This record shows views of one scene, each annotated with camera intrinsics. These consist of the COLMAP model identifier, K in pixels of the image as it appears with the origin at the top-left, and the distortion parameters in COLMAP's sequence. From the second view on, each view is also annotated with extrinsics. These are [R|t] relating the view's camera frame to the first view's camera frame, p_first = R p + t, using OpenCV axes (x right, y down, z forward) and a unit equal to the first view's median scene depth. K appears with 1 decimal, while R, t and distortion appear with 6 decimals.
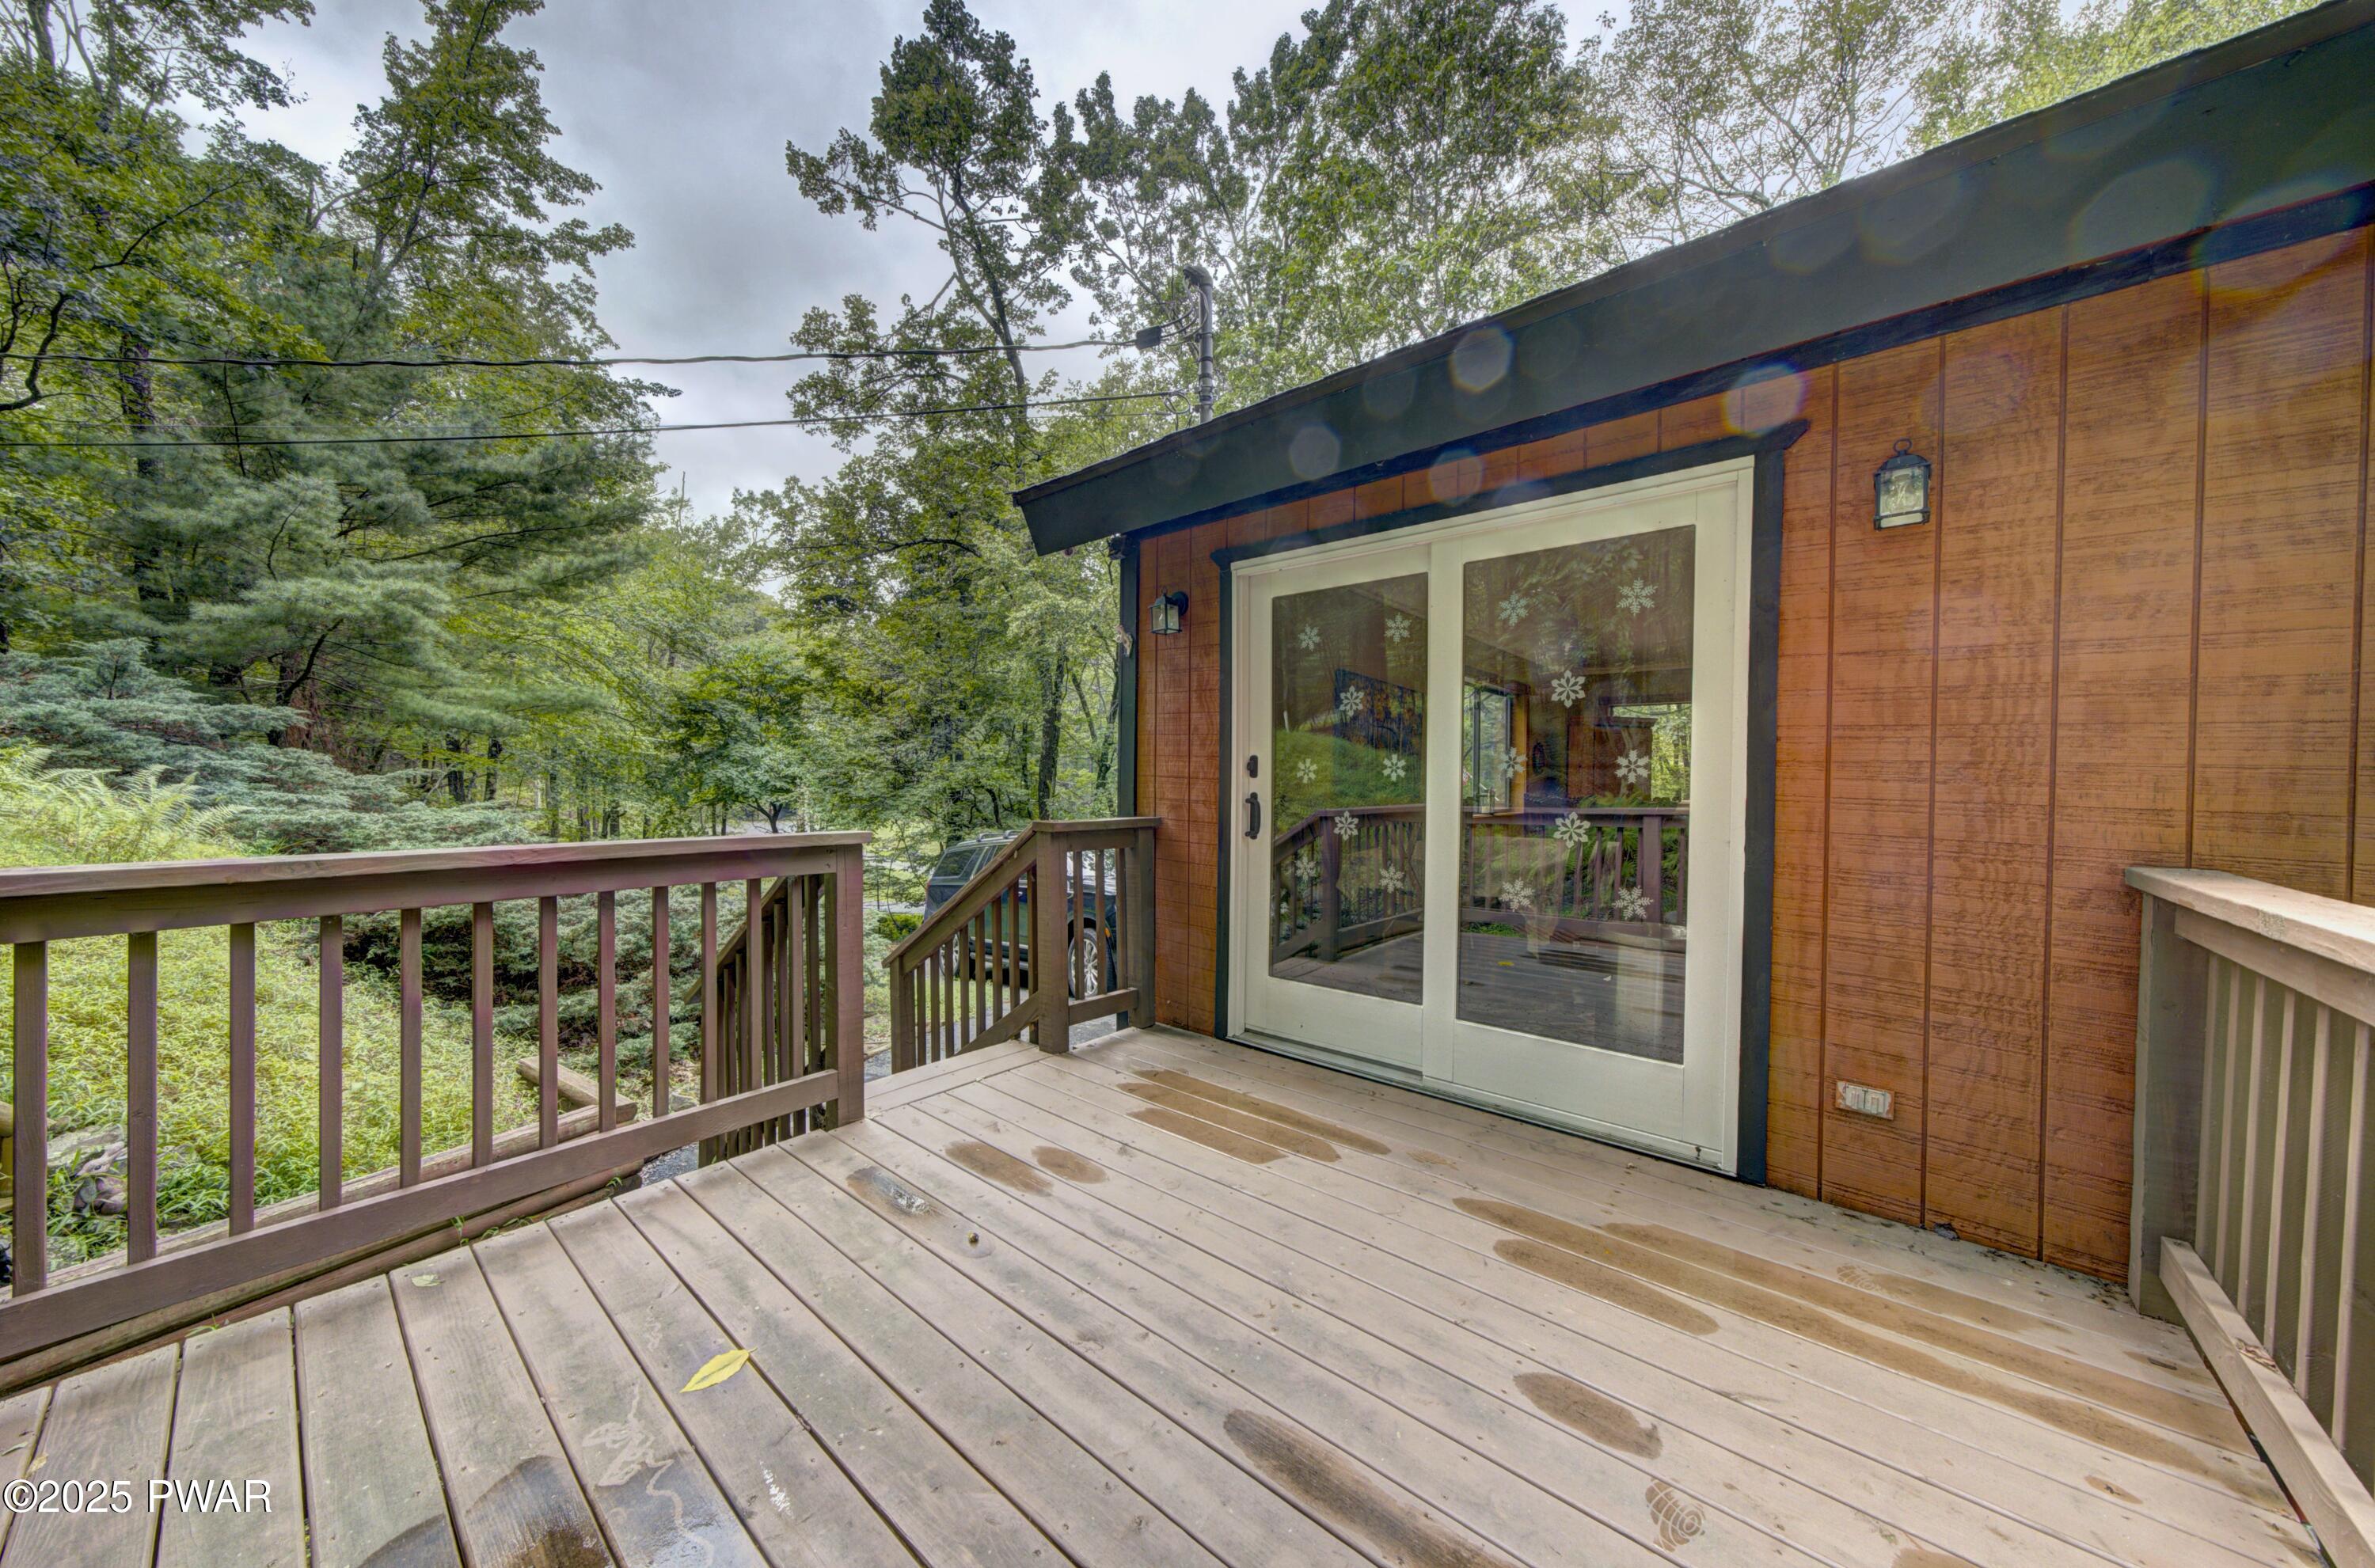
lens RADIAL K [[798.3, 0, 1180.4], [0, 798.3, 793.6], [0, 0, 1]] dist [-0.010632, 0.002741]
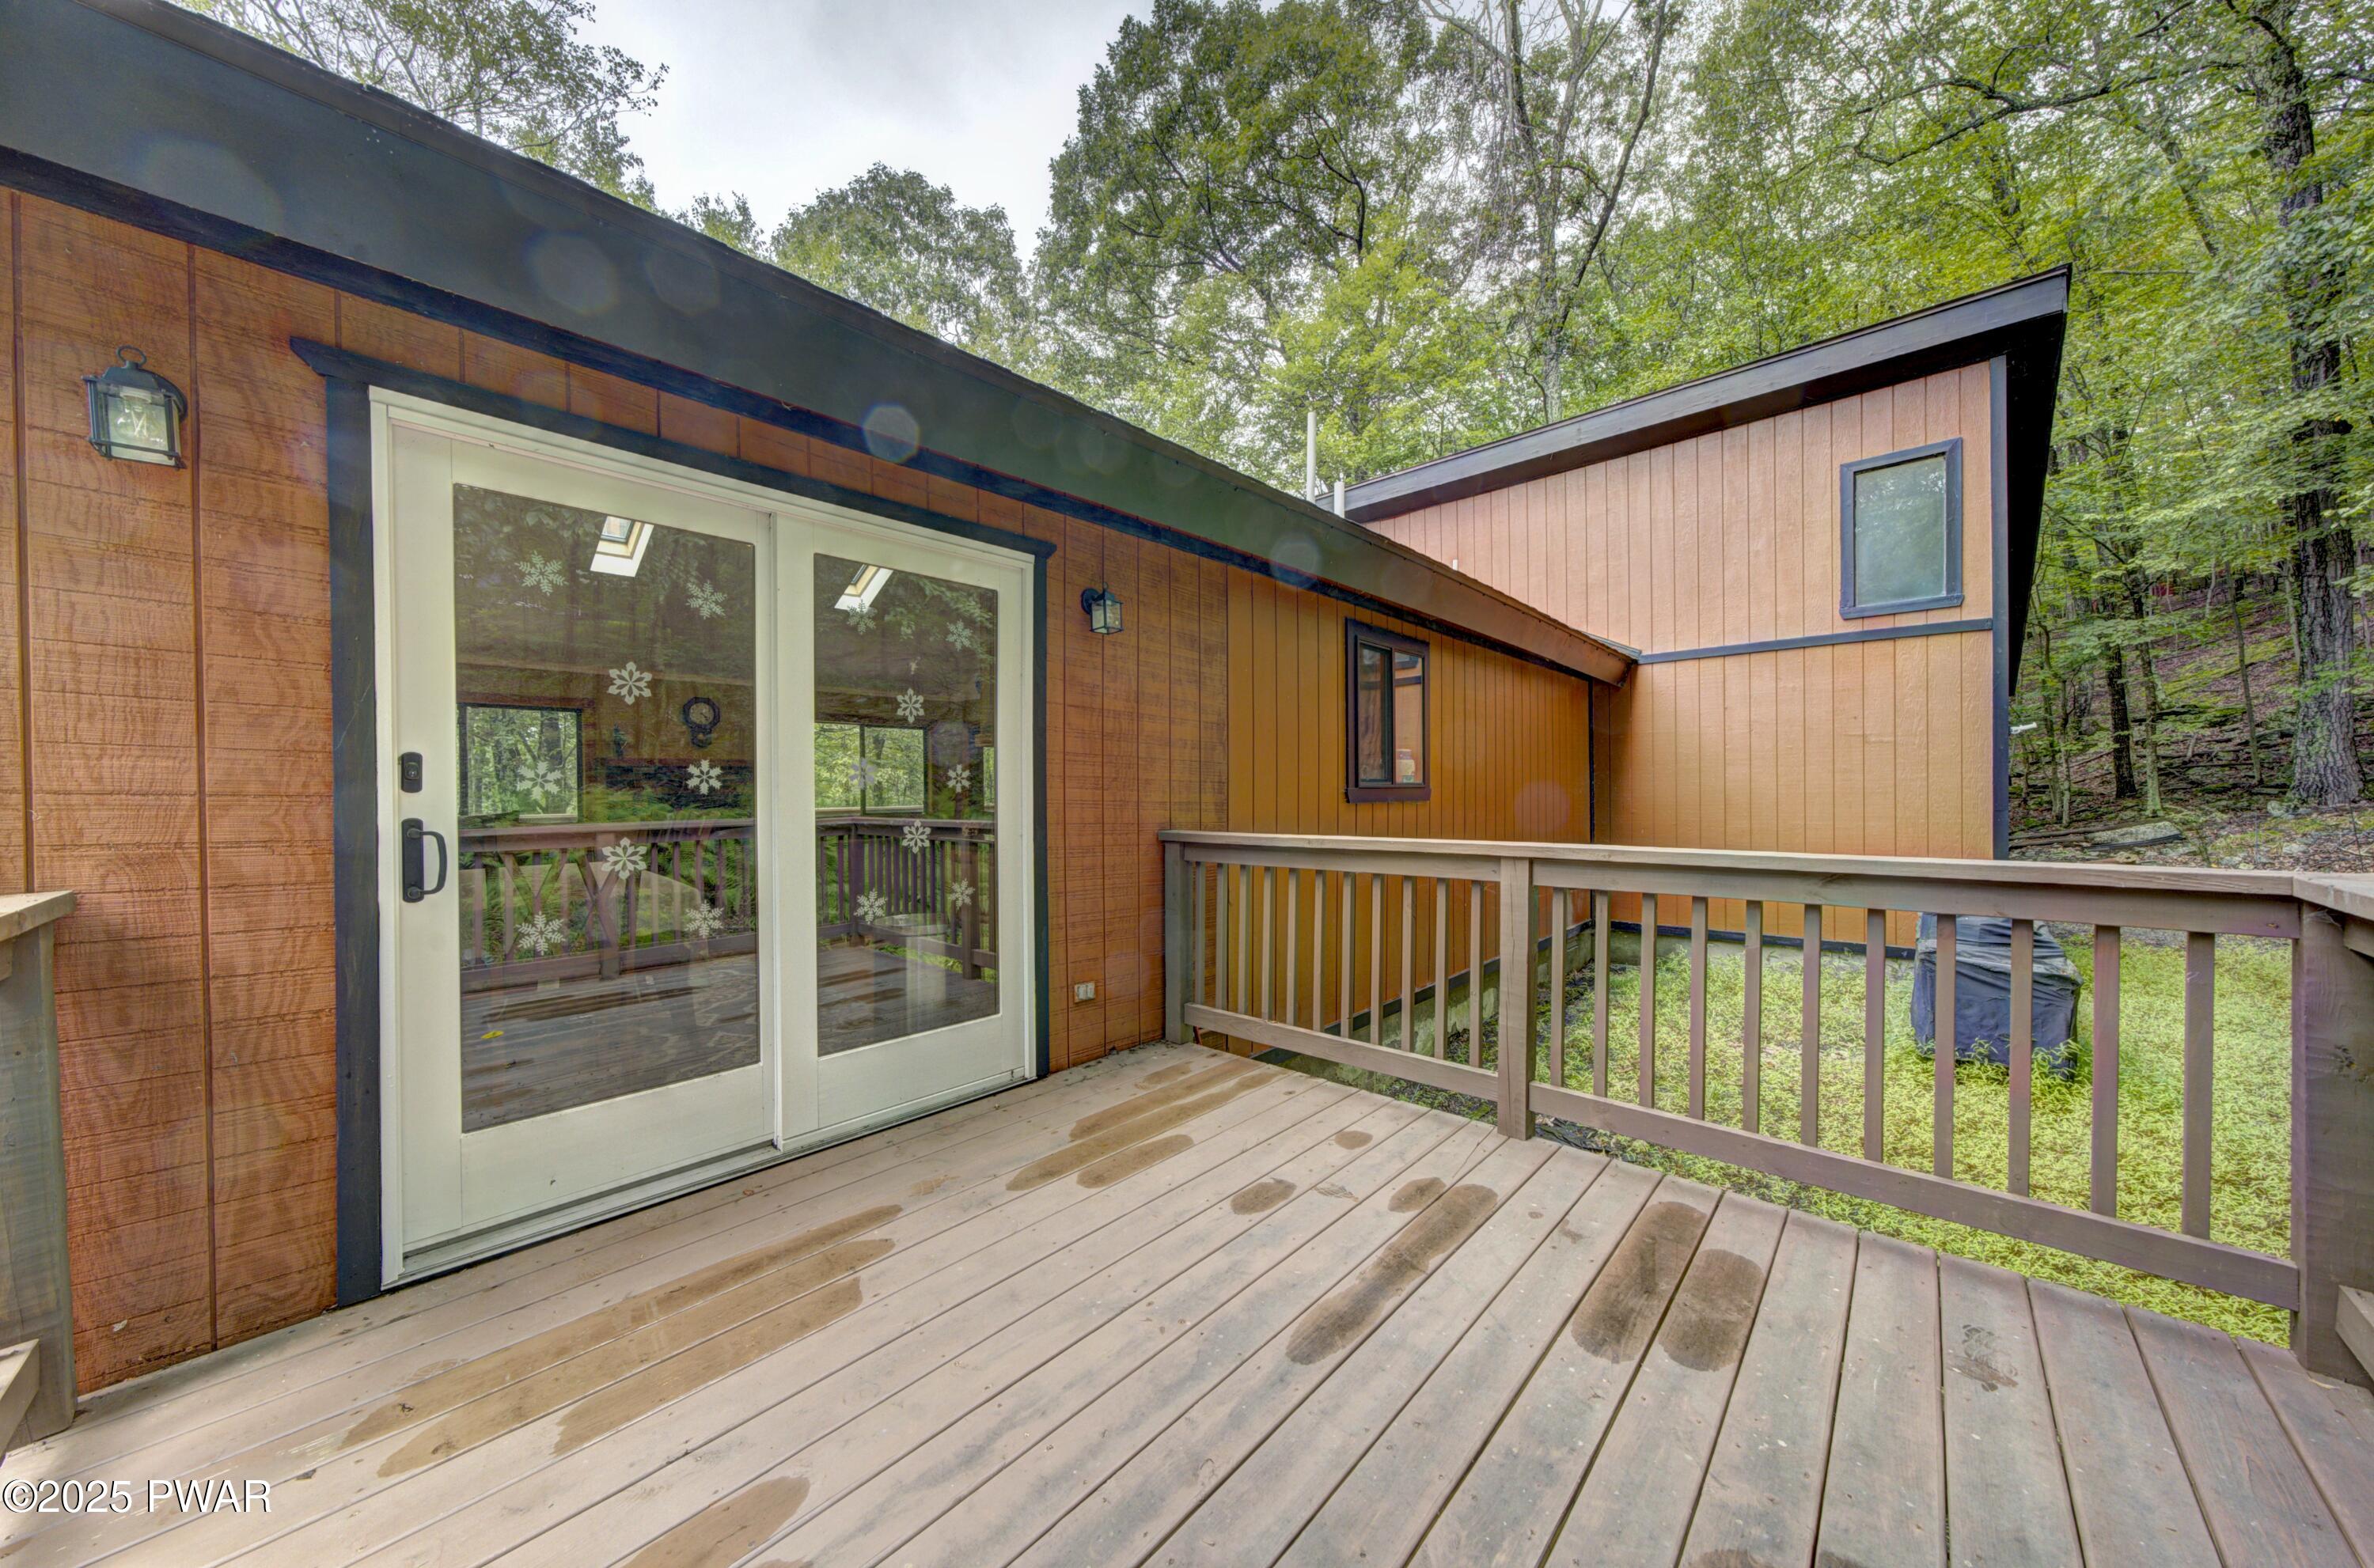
lens RADIAL K [[798.0, 0, 1173.6], [0, 798.0, 794.4], [0, 0, 1]] dist [-0.010632, 0.002741]
pose [[0.041715, -0.011672, 0.999061, -0.619116], [0.024333, 0.999647, 0.010663, -0.015263], [-0.998833, 0.023866, 0.041985, 0.651153]]
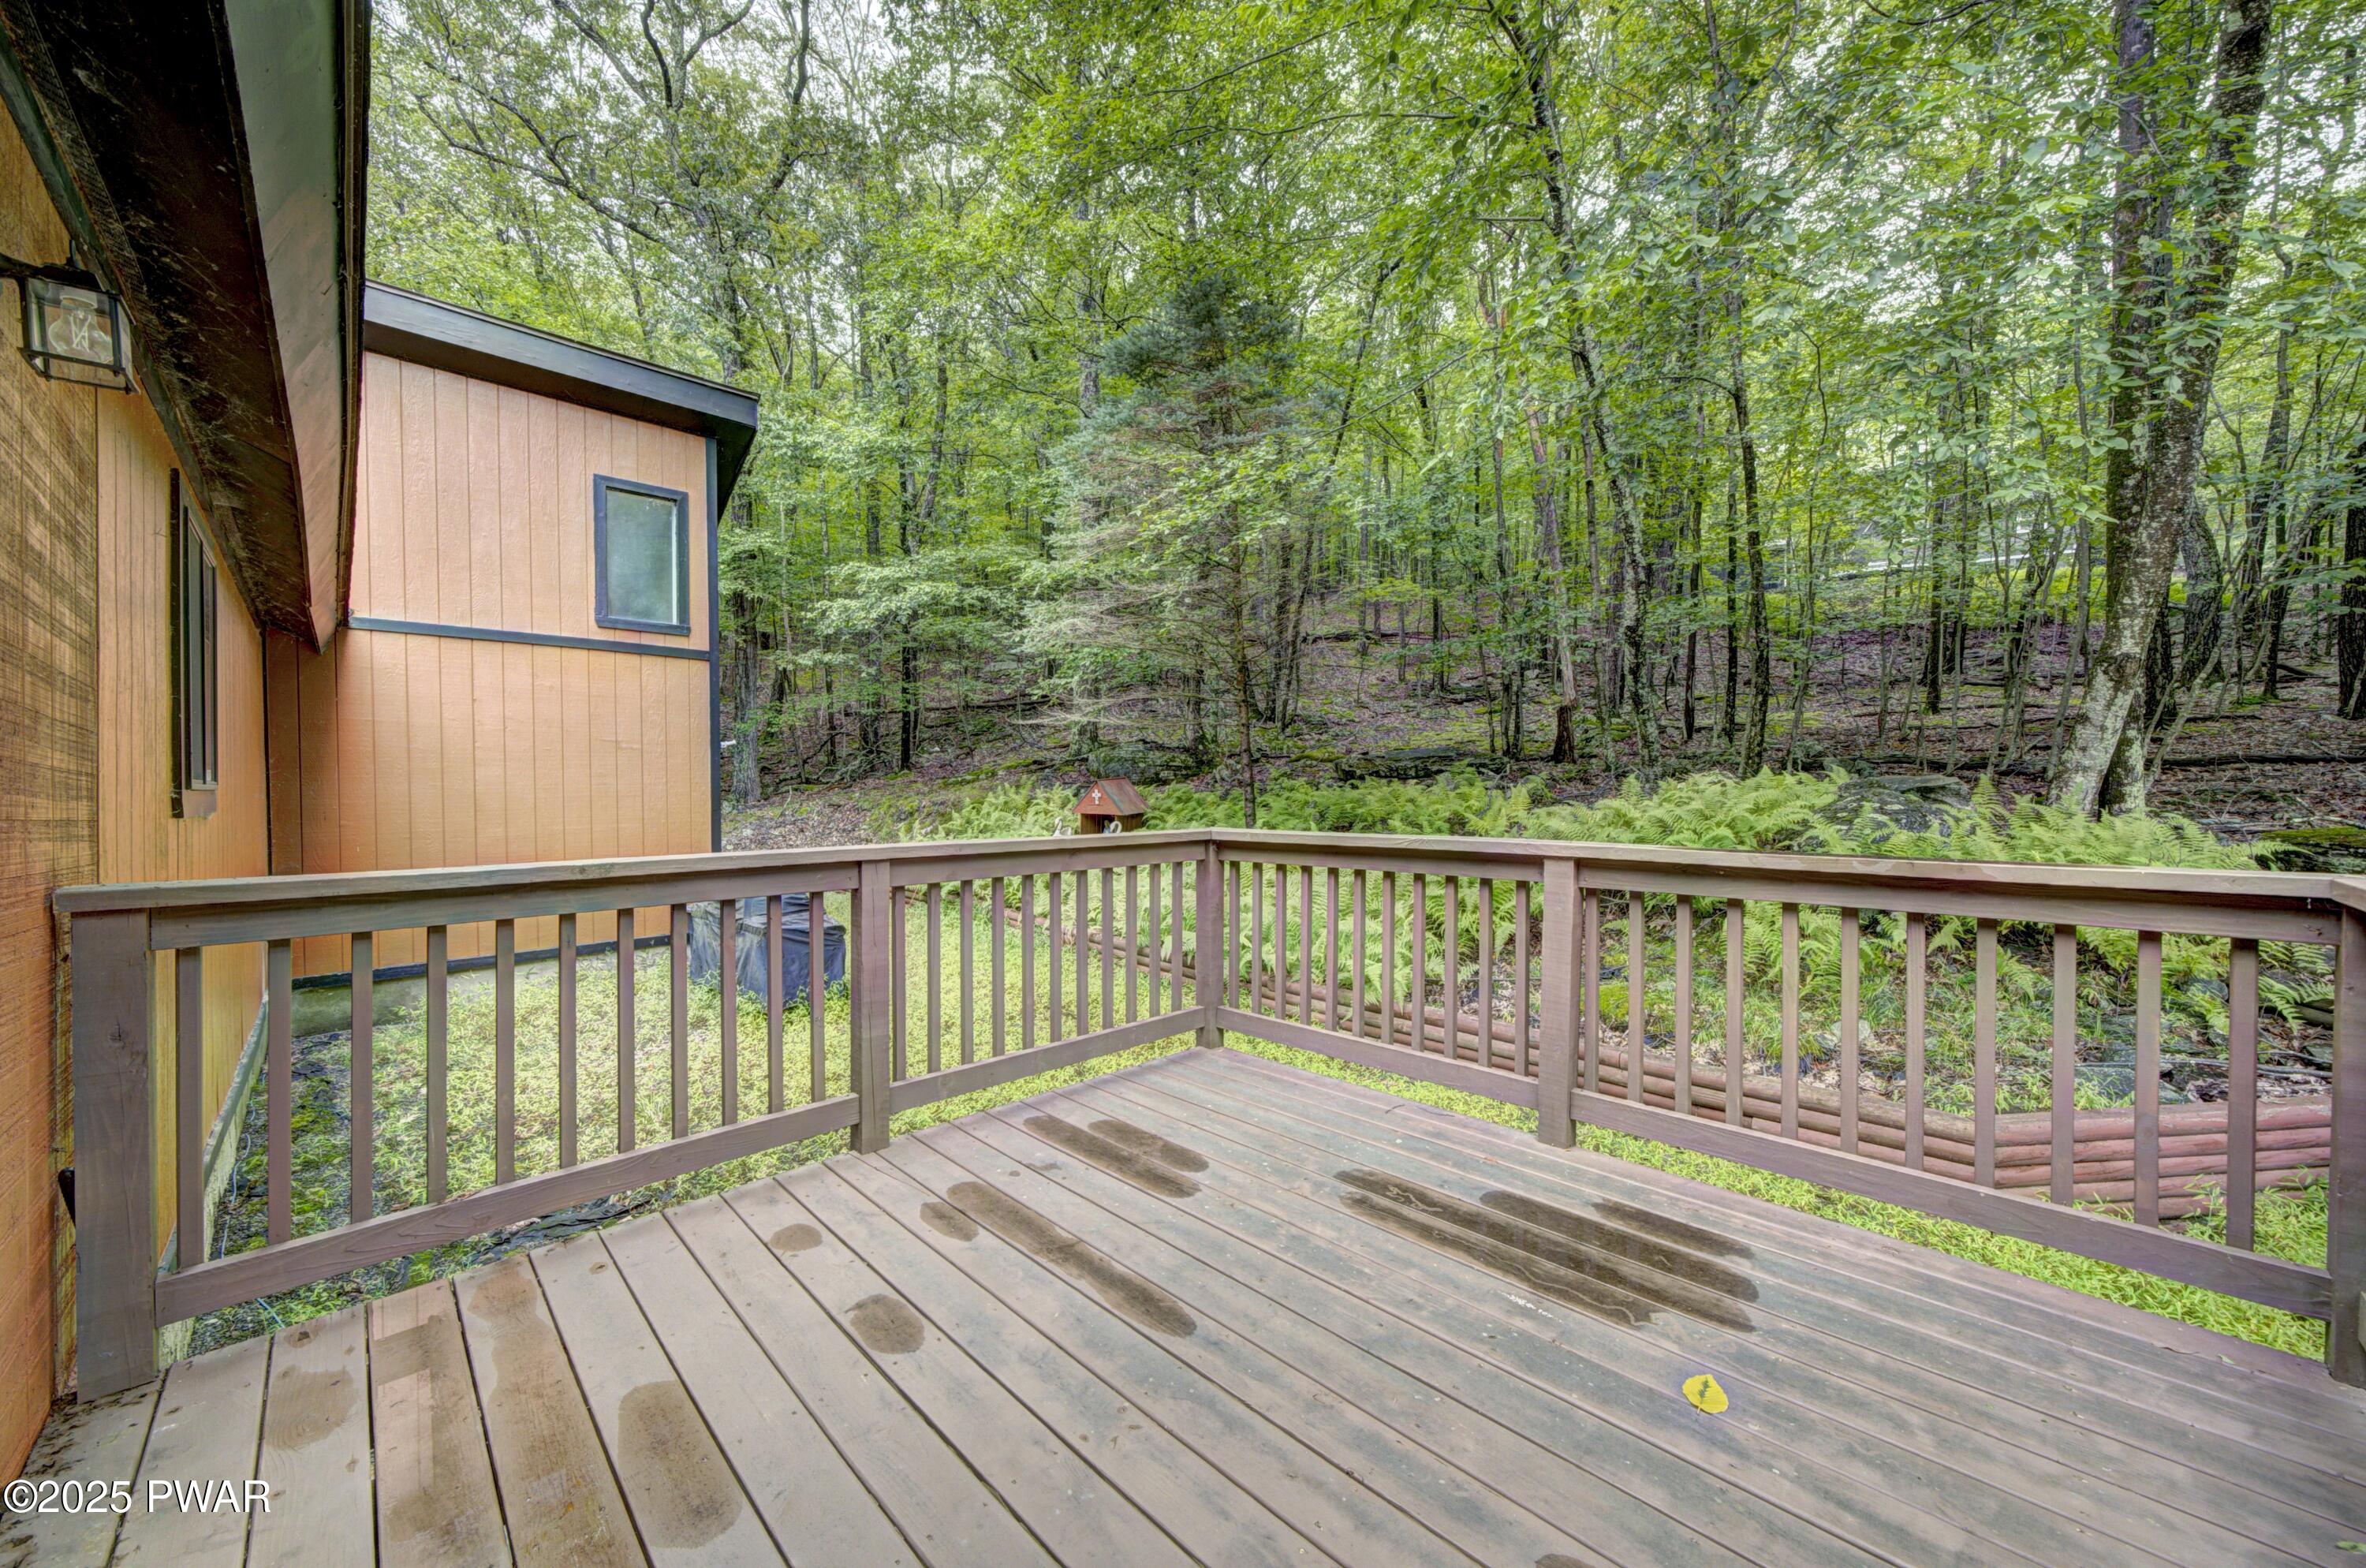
lens RADIAL K [[845.4, 0, 1185.1], [0, 845.4, 786.1], [0, 0, 1]] dist [-0.006822, 0.001964]
pose [[-0.996506, -0.003351, 0.083458, -0.019634], [-0.001942, 0.999854, 0.016948, -0.026974], [-0.083502, 0.016727, -0.996367, 1.315711]]
